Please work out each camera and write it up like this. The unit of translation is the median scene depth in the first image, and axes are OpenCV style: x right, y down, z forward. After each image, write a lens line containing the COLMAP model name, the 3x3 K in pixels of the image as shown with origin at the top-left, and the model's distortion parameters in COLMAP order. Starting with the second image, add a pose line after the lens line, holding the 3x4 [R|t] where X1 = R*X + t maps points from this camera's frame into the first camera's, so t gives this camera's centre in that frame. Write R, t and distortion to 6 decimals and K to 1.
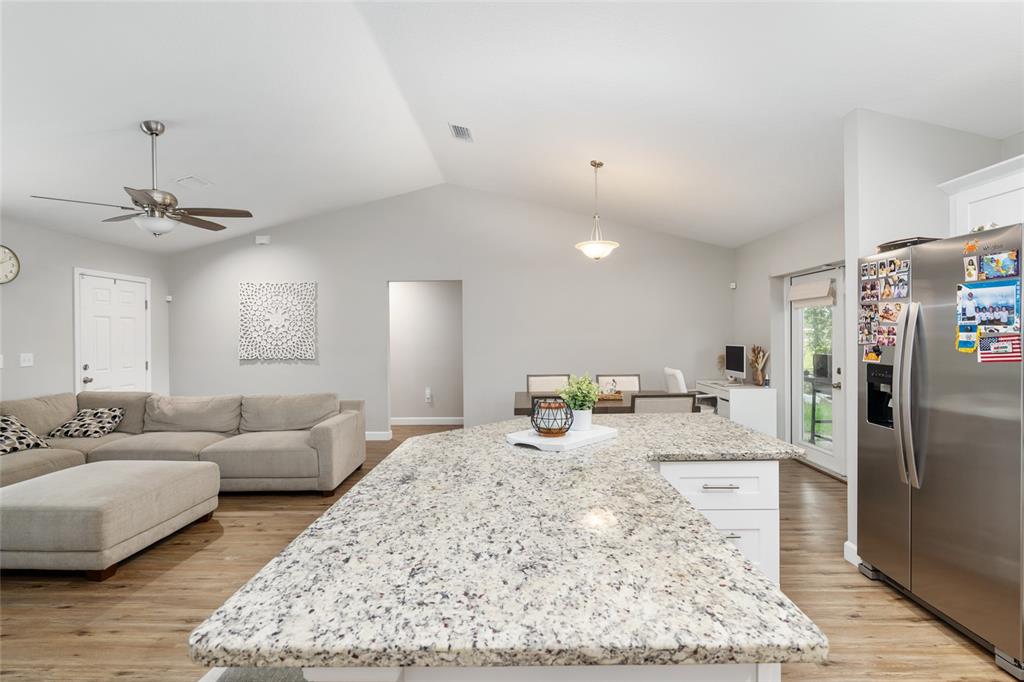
lens RADIAL K [[494.3, 0, 510.7], [0, 494.3, 337.2], [0, 0, 1]] dist [-0.018341, 0.005799]
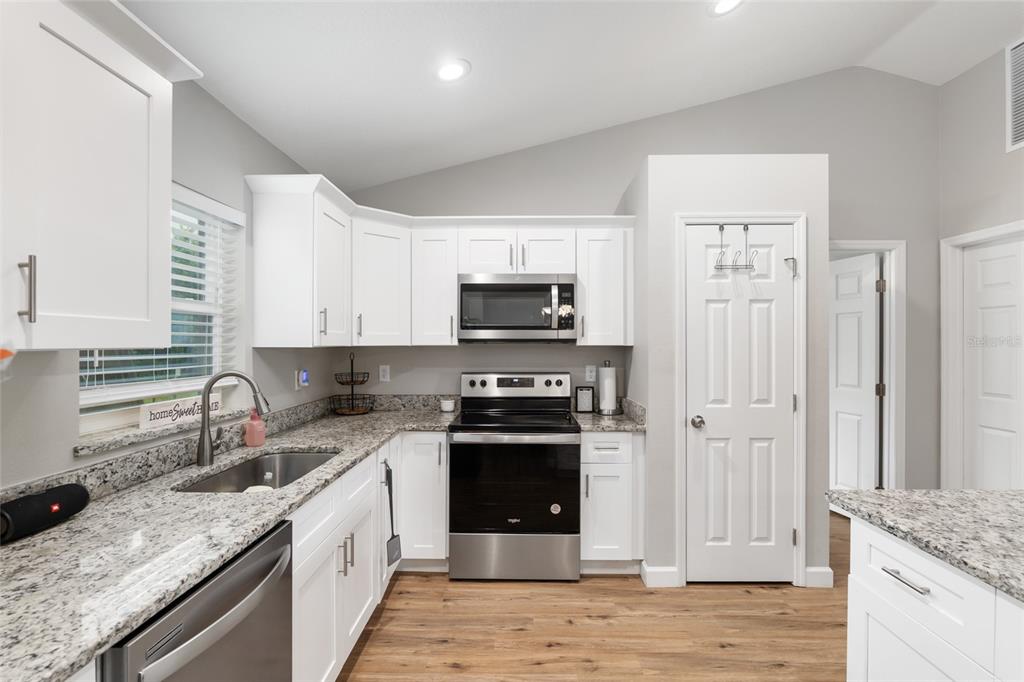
lens RADIAL K [[481.9, 0, 511.4], [0, 481.9, 345.6], [0, 0, 1]] dist [-0.022536, 0.004560]
pose [[-0.999969, 0.007557, 0.002256, 0.378653], [0.007576, 0.999935, 0.008473, -0.012725], [-0.002192, 0.008490, -0.999962, 0.581437]]
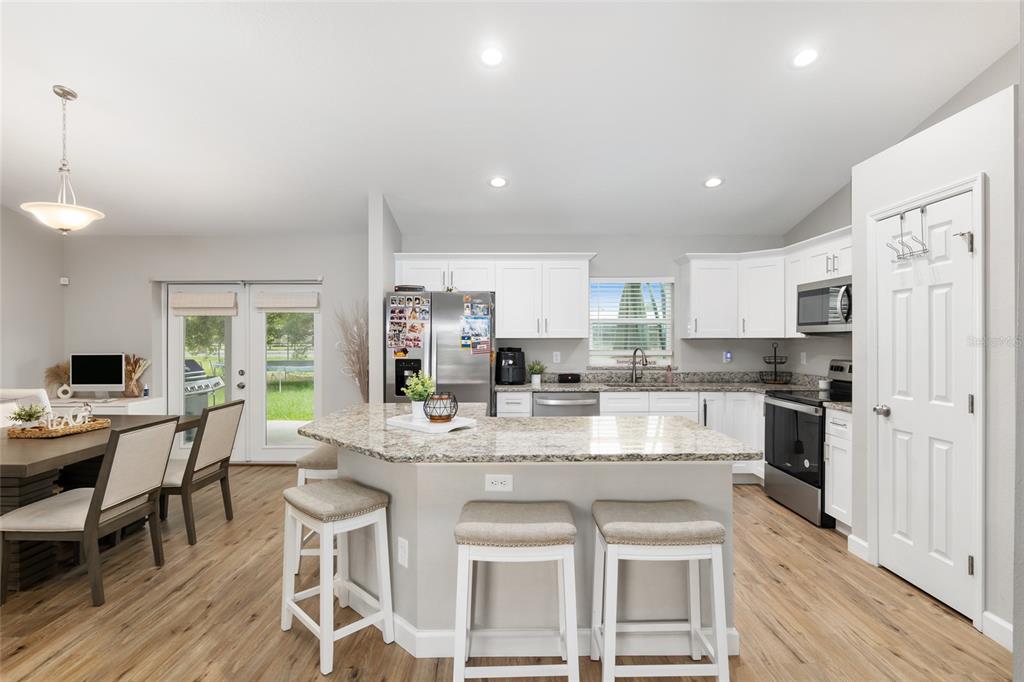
lens RADIAL K [[494.3, 0, 512.8], [0, 494.3, 341.7], [0, 0, 1]] dist [-0.018341, 0.005799]
pose [[-0.028278, 0.003079, 0.999595, -0.615479], [0.005577, 0.999980, -0.002922, 0.002311], [-0.999585, 0.005492, -0.028295, 0.457855]]
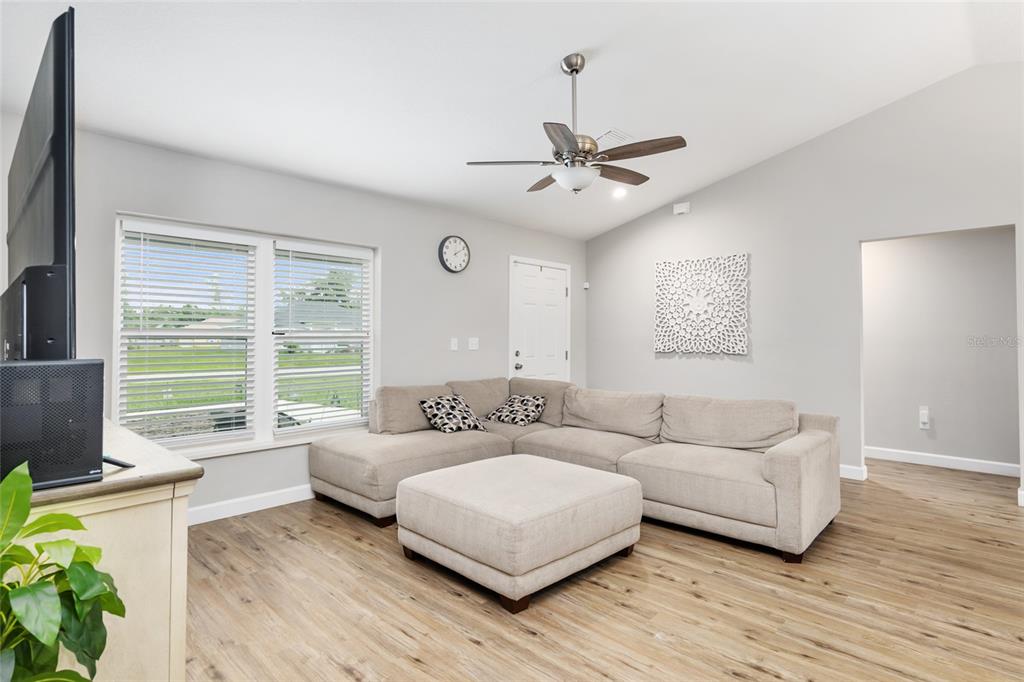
lens RADIAL K [[525.8, 0, 508.3], [0, 525.8, 330.2], [0, 0, 1]] dist [-0.010014, -0.000013]
pose [[0.730046, 0.000055, -0.683398, -0.187947], [-0.011218, 0.999866, -0.011903, 0.035553], [0.683306, 0.016356, 0.729949, 0.261002]]
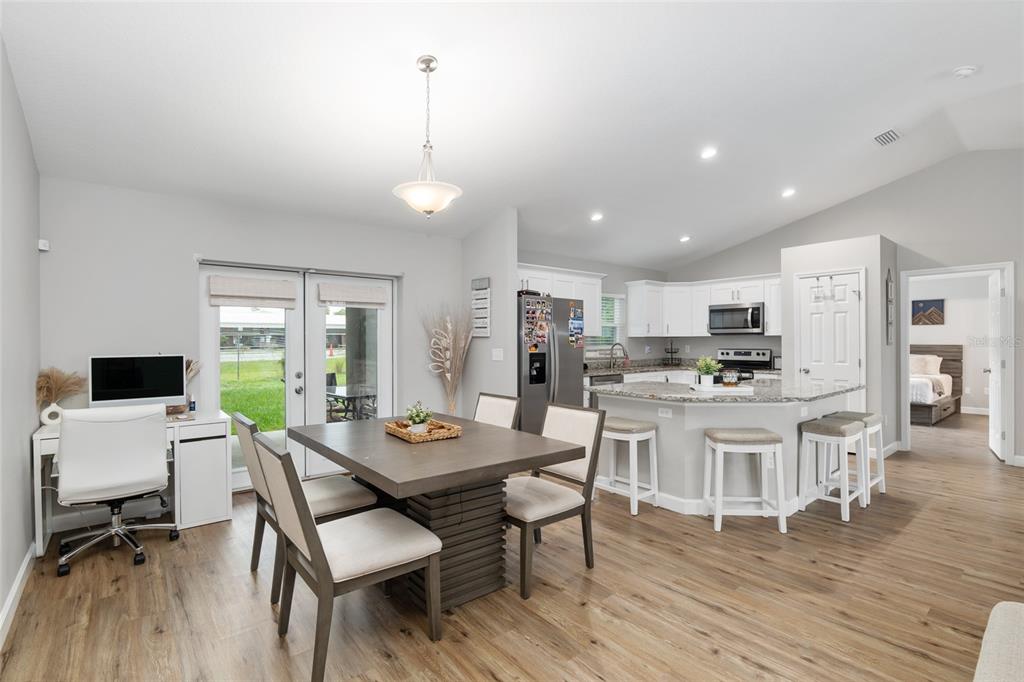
lens RADIAL K [[481.9, 0, 511.7], [0, 481.9, 339.4], [0, 0, 1]] dist [-0.022536, 0.004560]
pose [[-0.655091, 0.013120, 0.755436, -0.420055], [0.012232, 0.999902, -0.006759, 0.008880], [-0.755451, 0.004813, -0.655187, 1.552685]]
